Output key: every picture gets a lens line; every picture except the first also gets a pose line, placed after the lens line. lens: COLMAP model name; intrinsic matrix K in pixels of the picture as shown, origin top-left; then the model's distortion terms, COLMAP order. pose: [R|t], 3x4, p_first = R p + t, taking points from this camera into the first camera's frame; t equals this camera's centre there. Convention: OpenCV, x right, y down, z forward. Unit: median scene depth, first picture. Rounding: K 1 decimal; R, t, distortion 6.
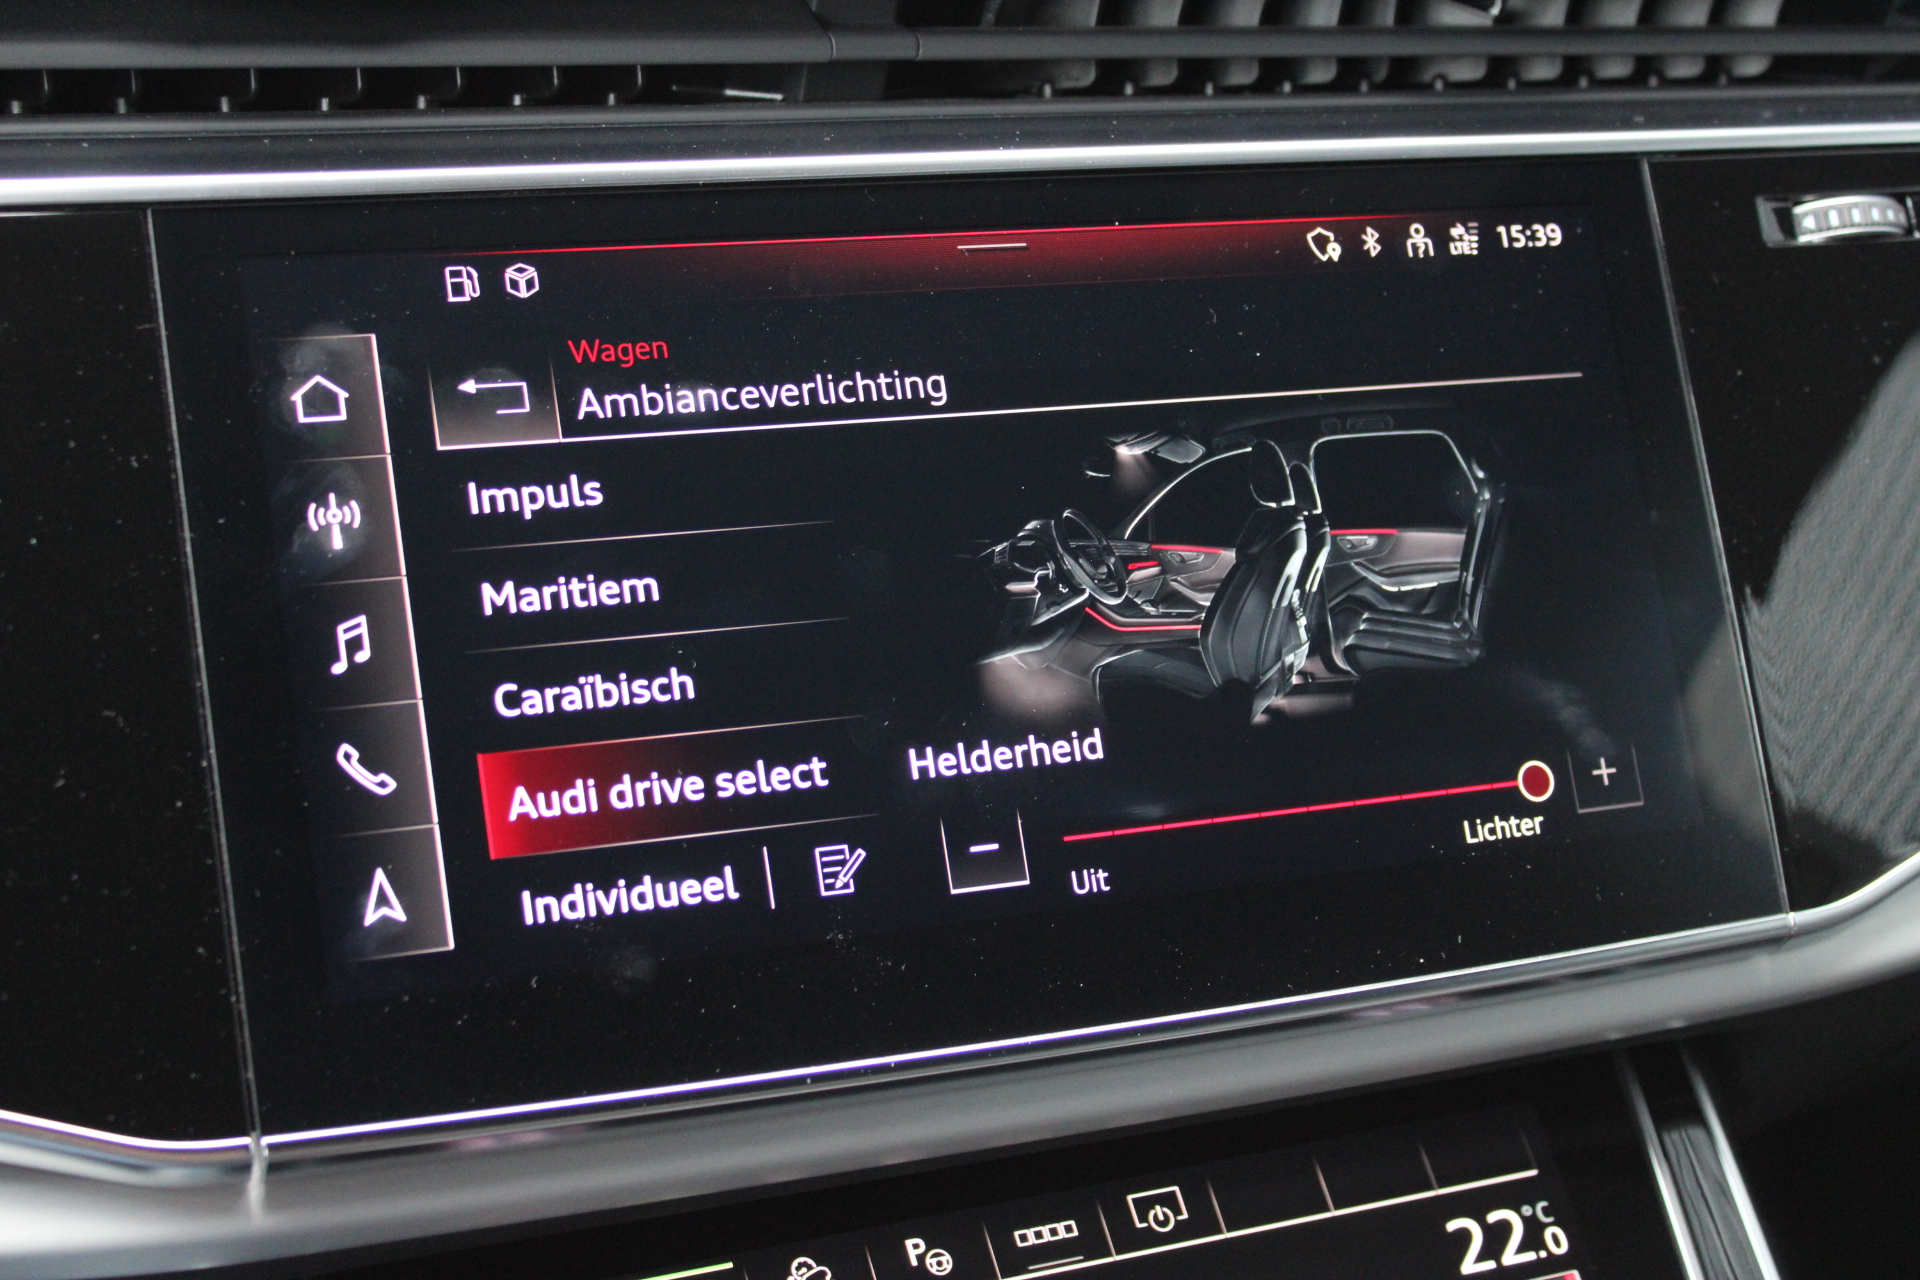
lens RADIAL K [[3279.5, 0, 960.0], [0, 3279.5, 640.0], [0, 0, 1]] dist [0.012736, -0.052977]
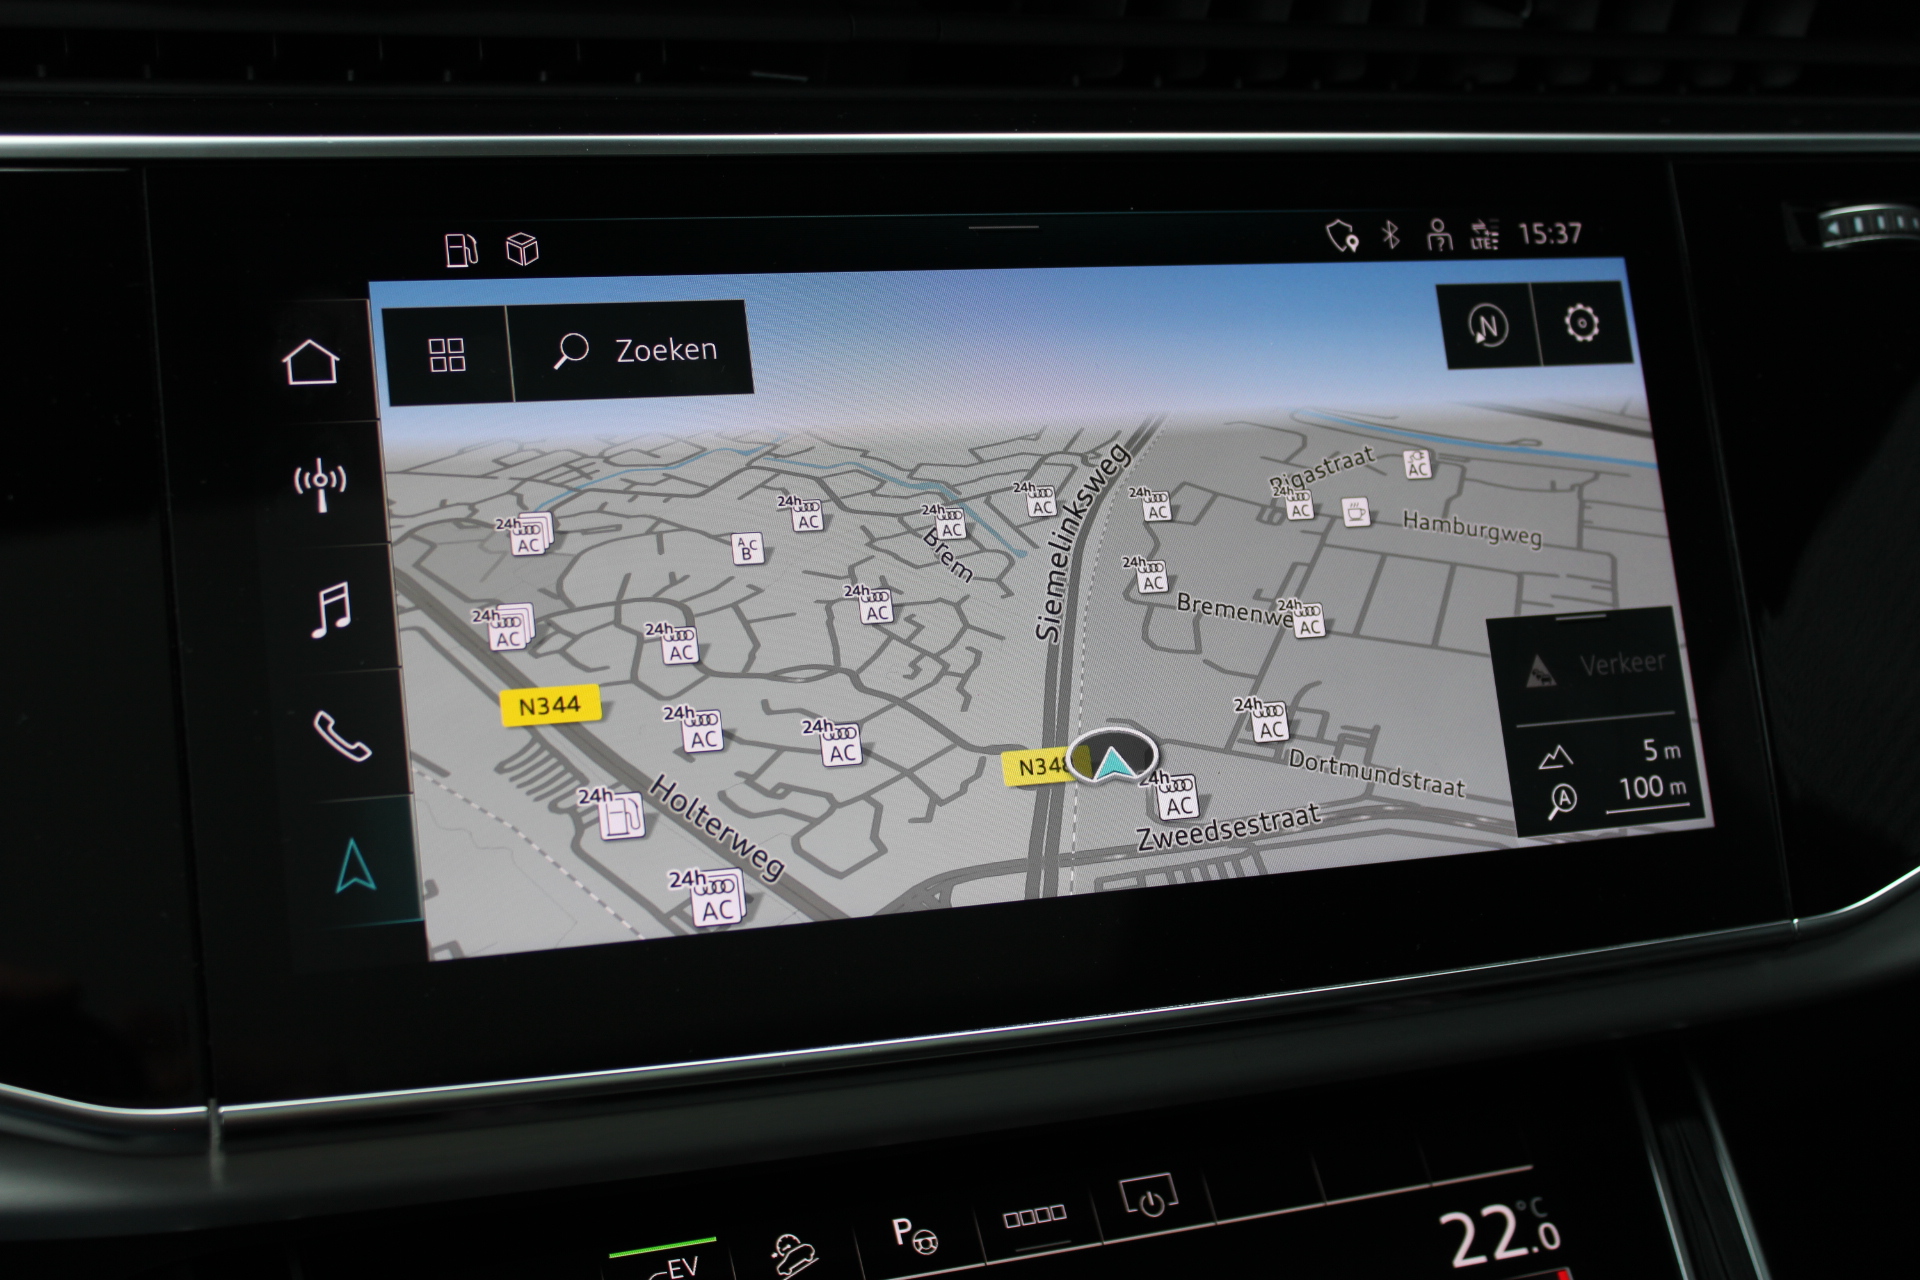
lens RADIAL K [[2850.9, 0, 960.0], [0, 2850.9, 640.0], [0, 0, 1]] dist [-0.019779, -0.031088]
pose [[0.998656, 0.027251, -0.044095, 0.036393], [-0.026944, 0.999608, 0.007554, -0.001040], [0.044283, -0.006356, 0.998999, 0.128529]]
